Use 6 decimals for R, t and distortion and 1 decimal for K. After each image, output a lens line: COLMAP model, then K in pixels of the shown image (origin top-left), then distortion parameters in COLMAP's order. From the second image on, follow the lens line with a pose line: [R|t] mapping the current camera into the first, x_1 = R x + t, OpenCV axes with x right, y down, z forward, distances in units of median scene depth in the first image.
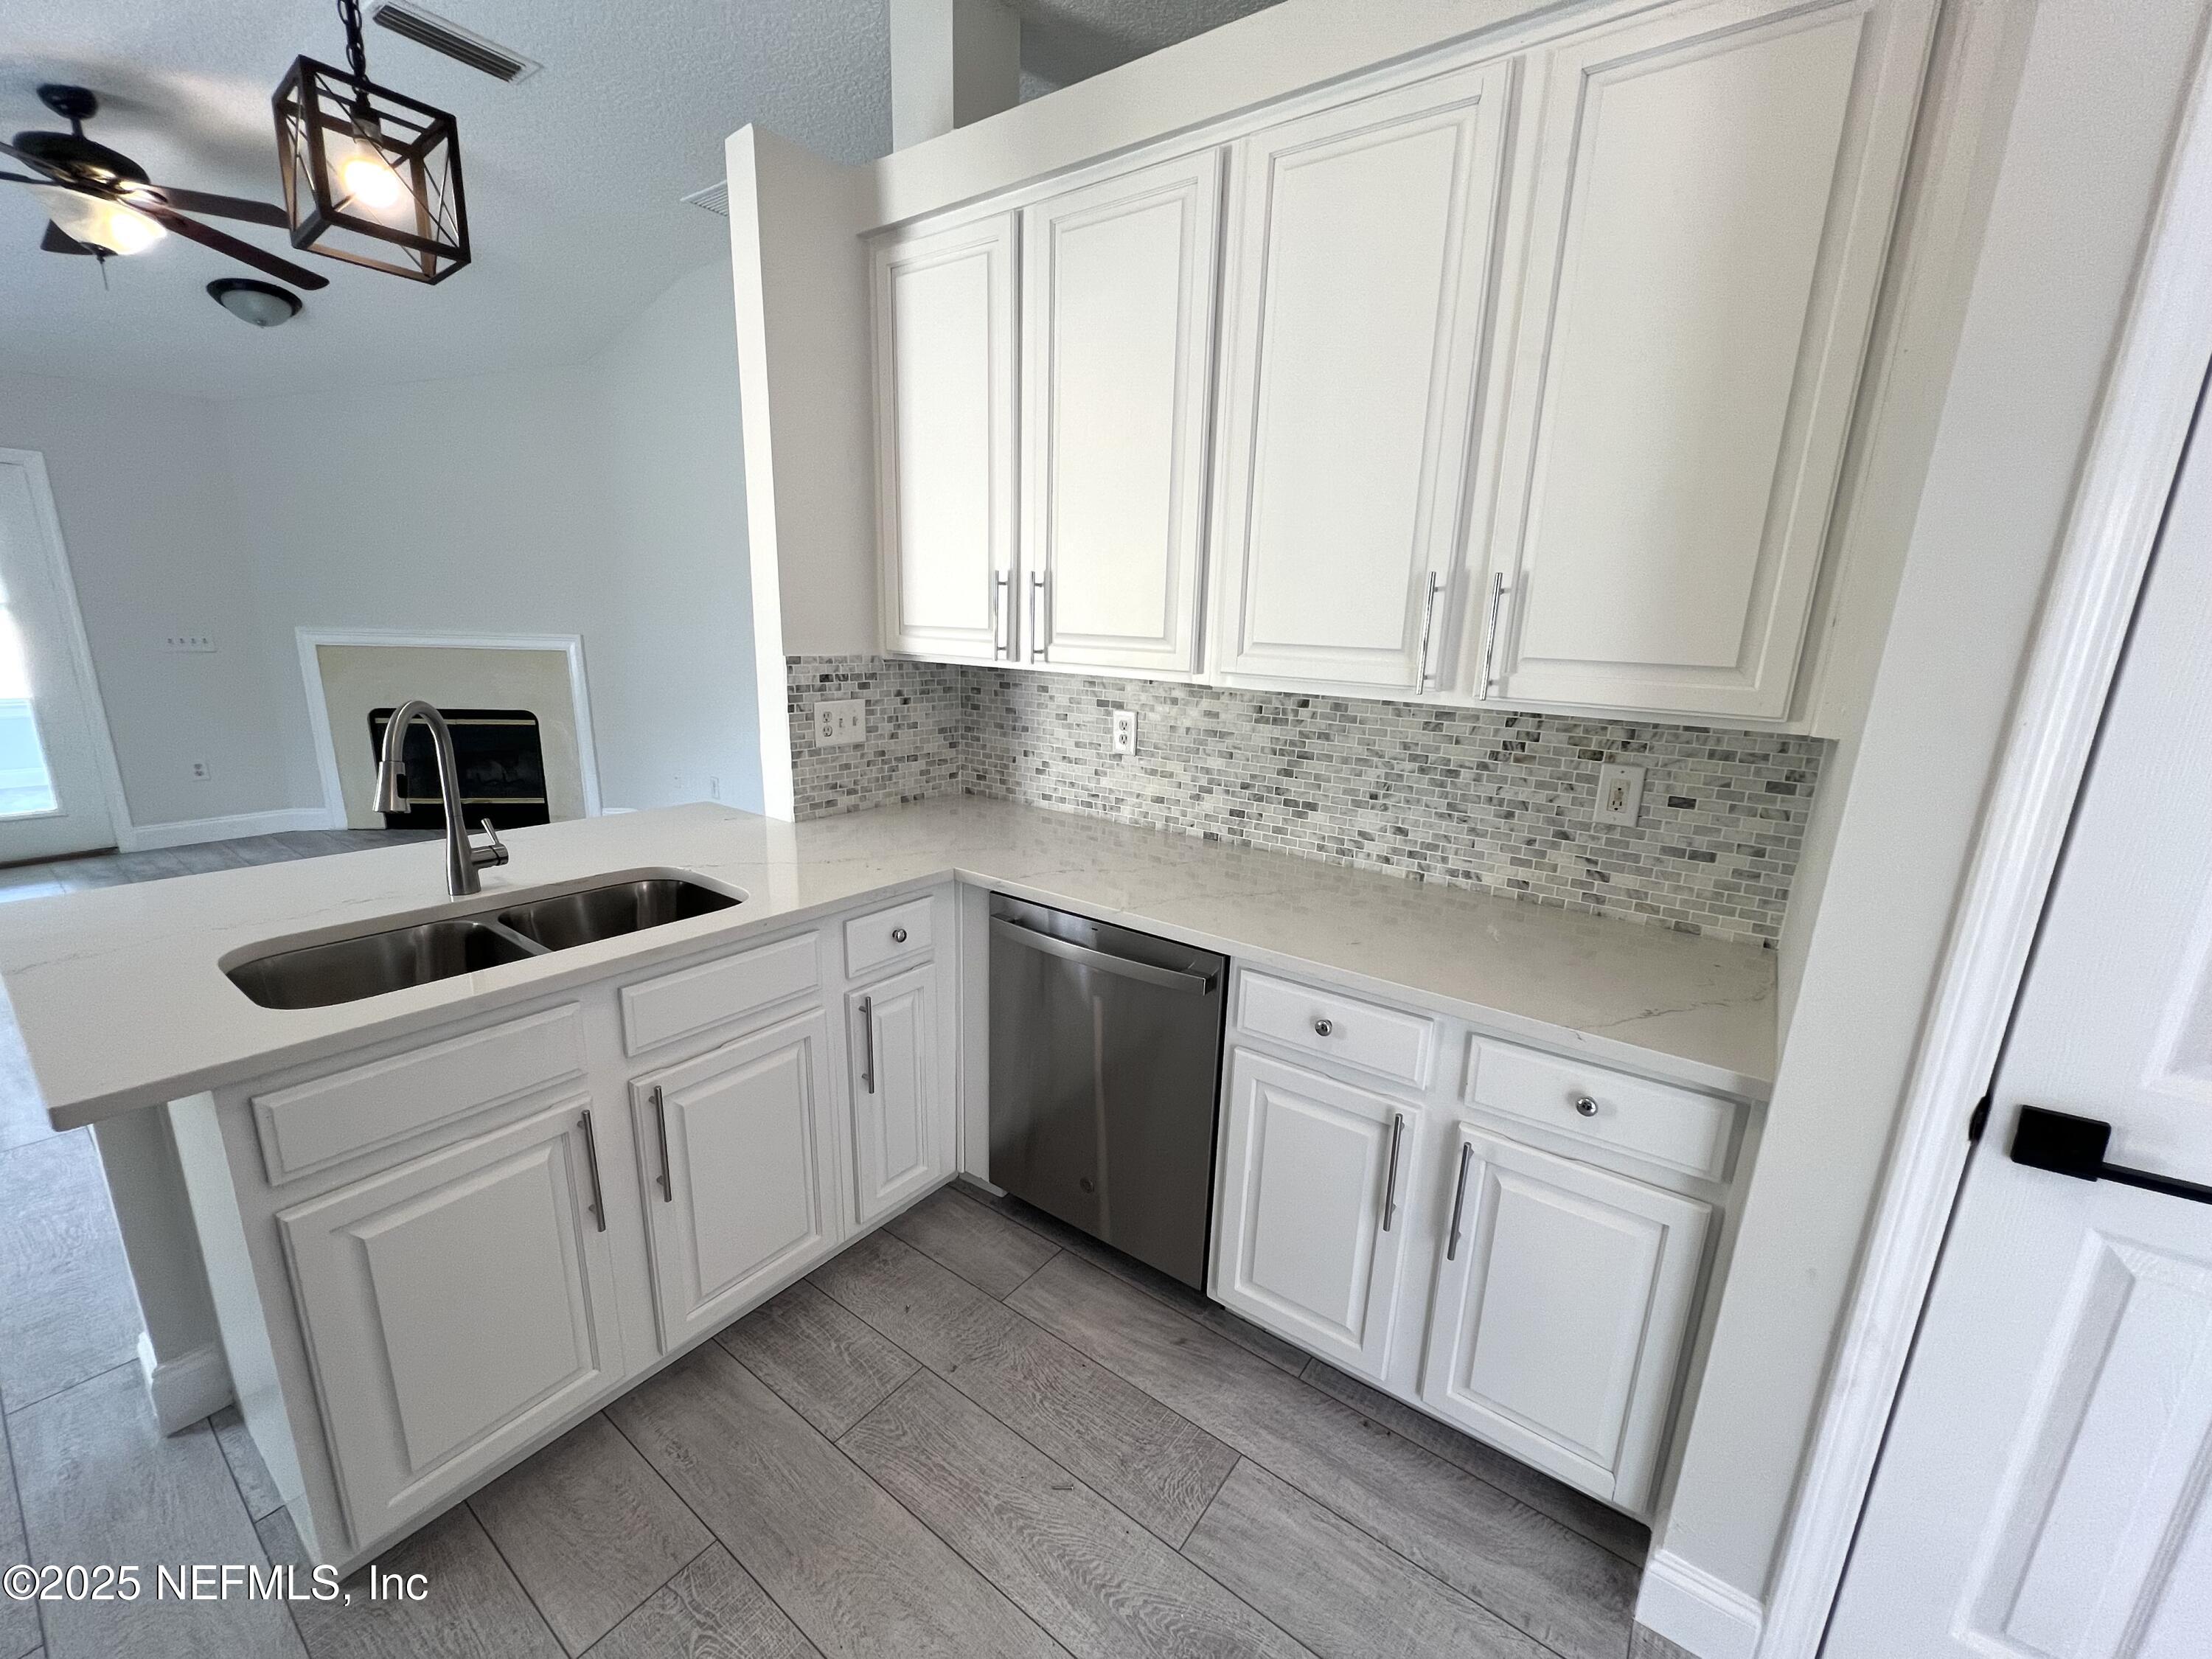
lens RADIAL K [[883.6, 0, 1106.0], [0, 883.6, 829.5], [0, 0, 1]] dist [-0.000973, 0.000447]
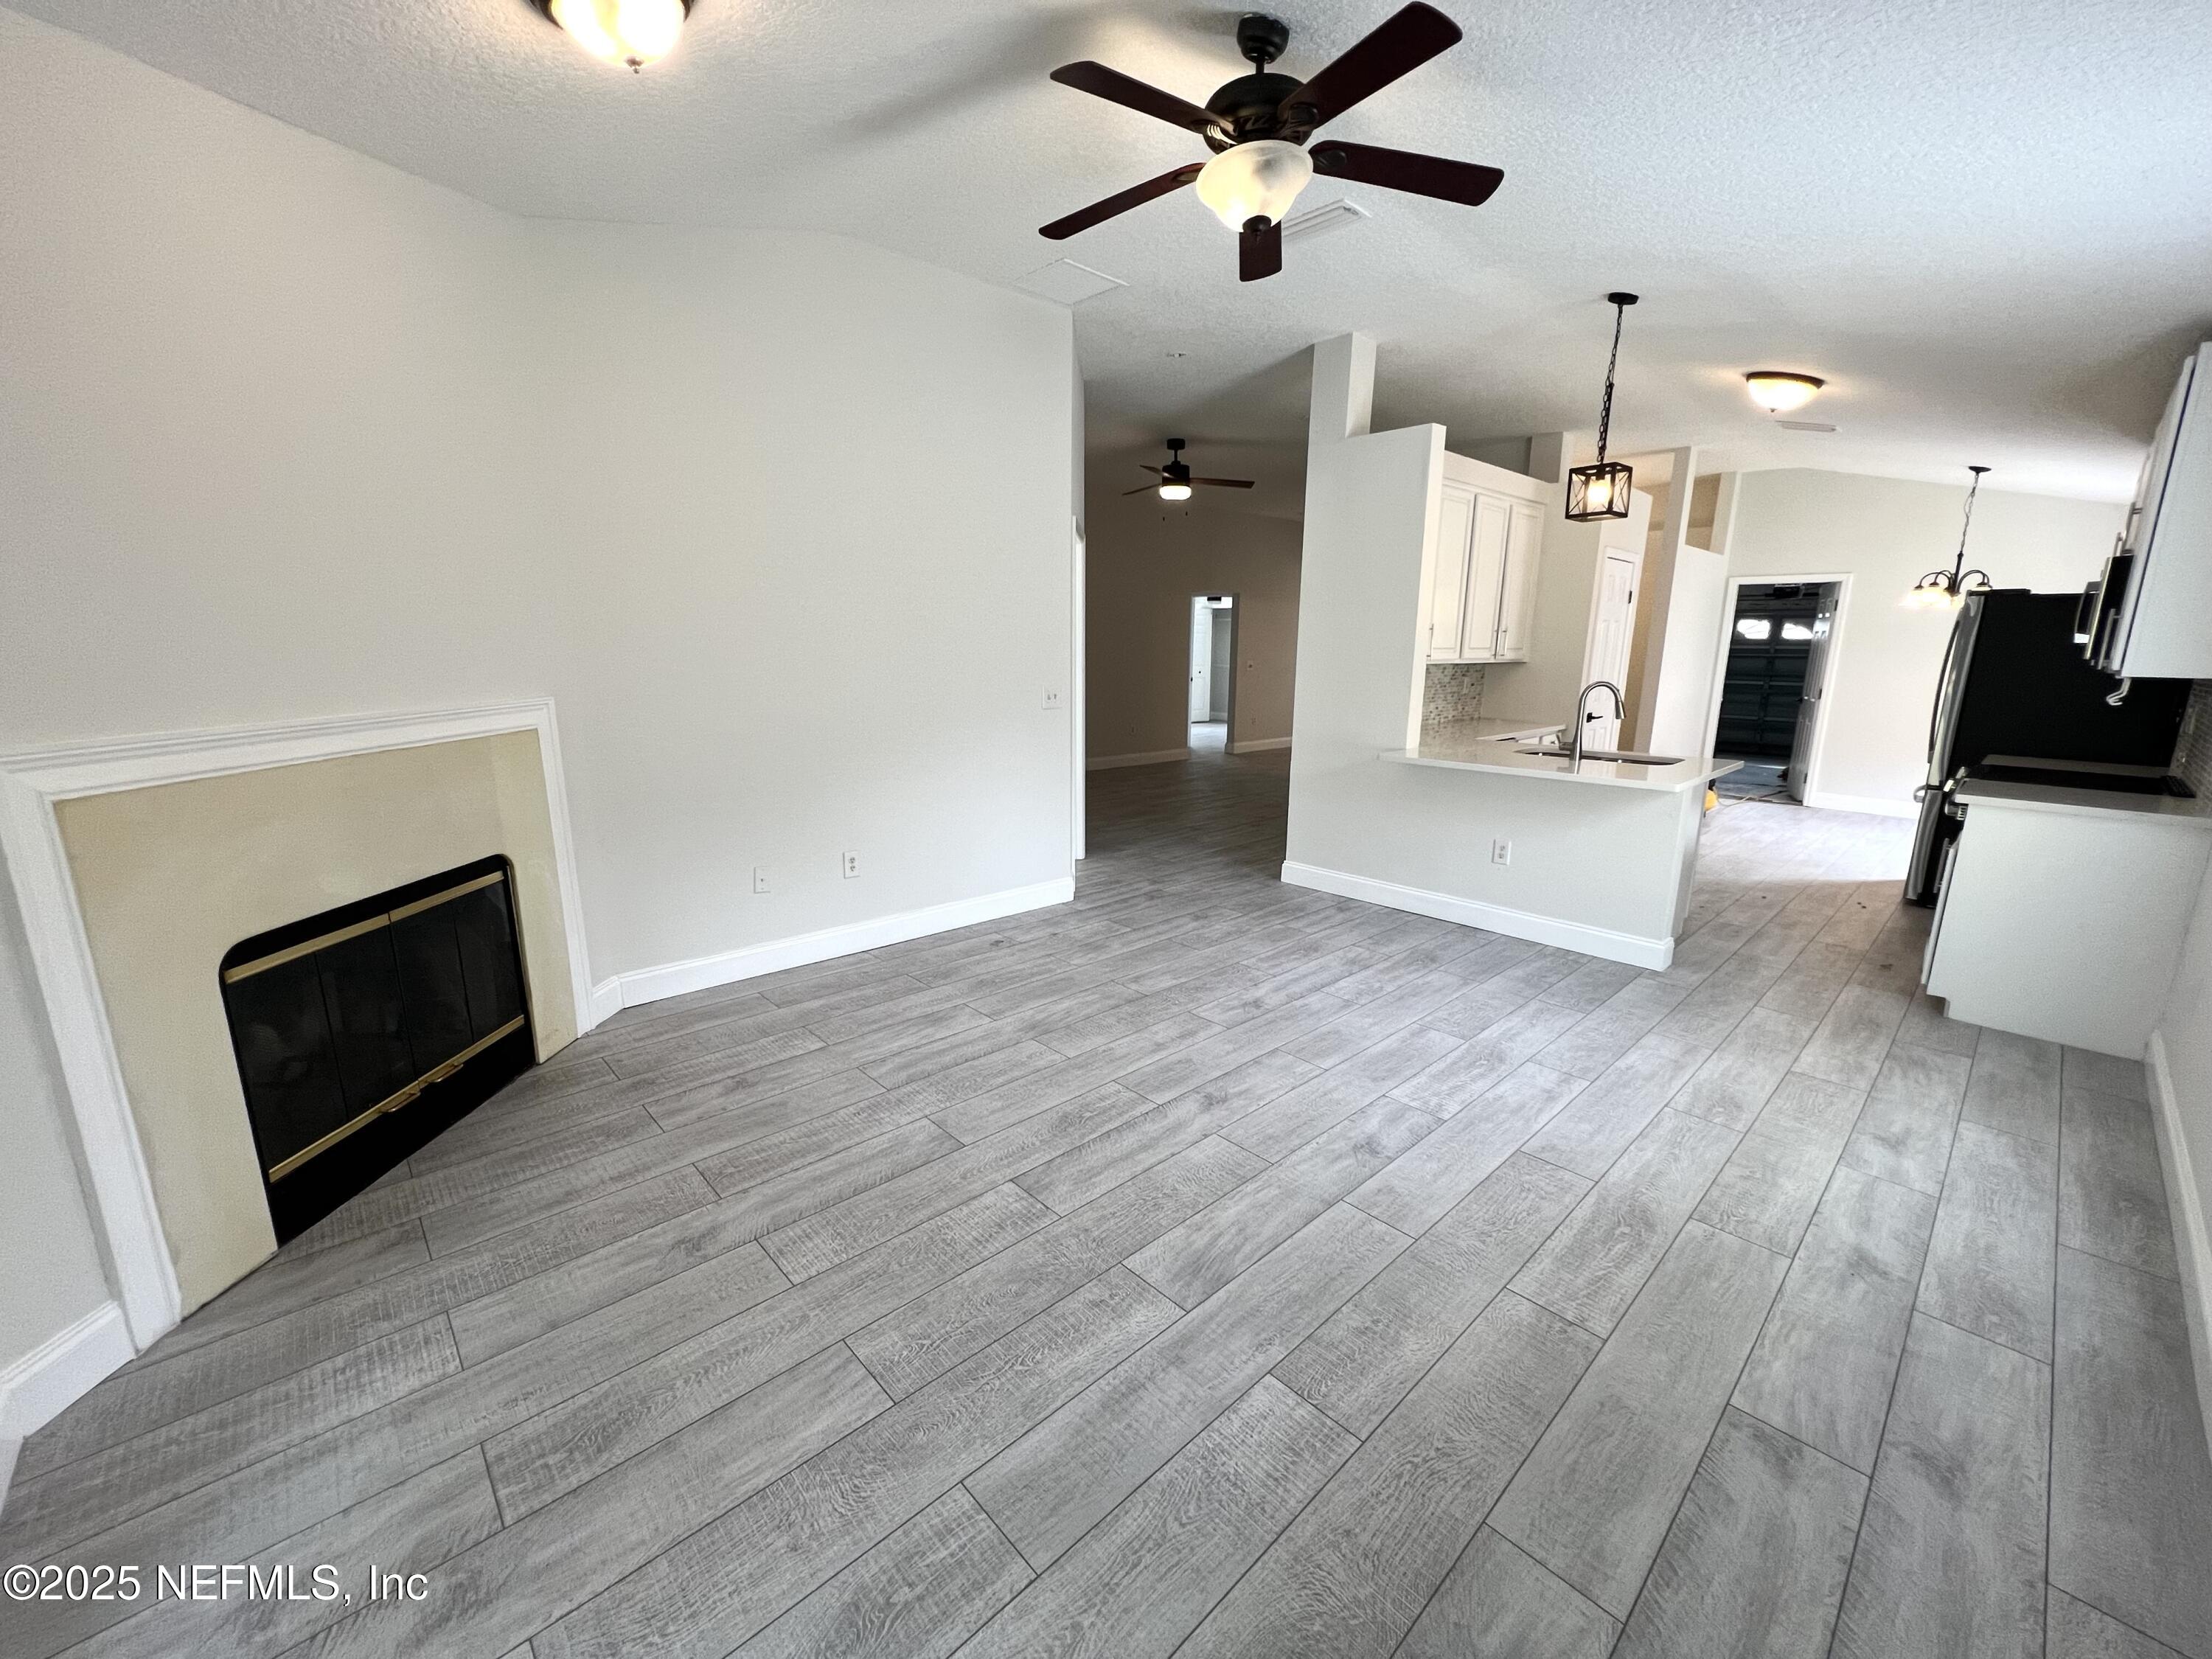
lens RADIAL K [[883.6, 0, 1106.0], [0, 883.6, 829.5], [0, 0, 1]] dist [-0.000973, 0.000447]
pose [[0.187796, -0.236467, 0.953318, -2.604737], [0.230920, 0.954011, 0.191150, -0.400751], [-0.954677, 0.184243, 0.233765, 1.317660]]
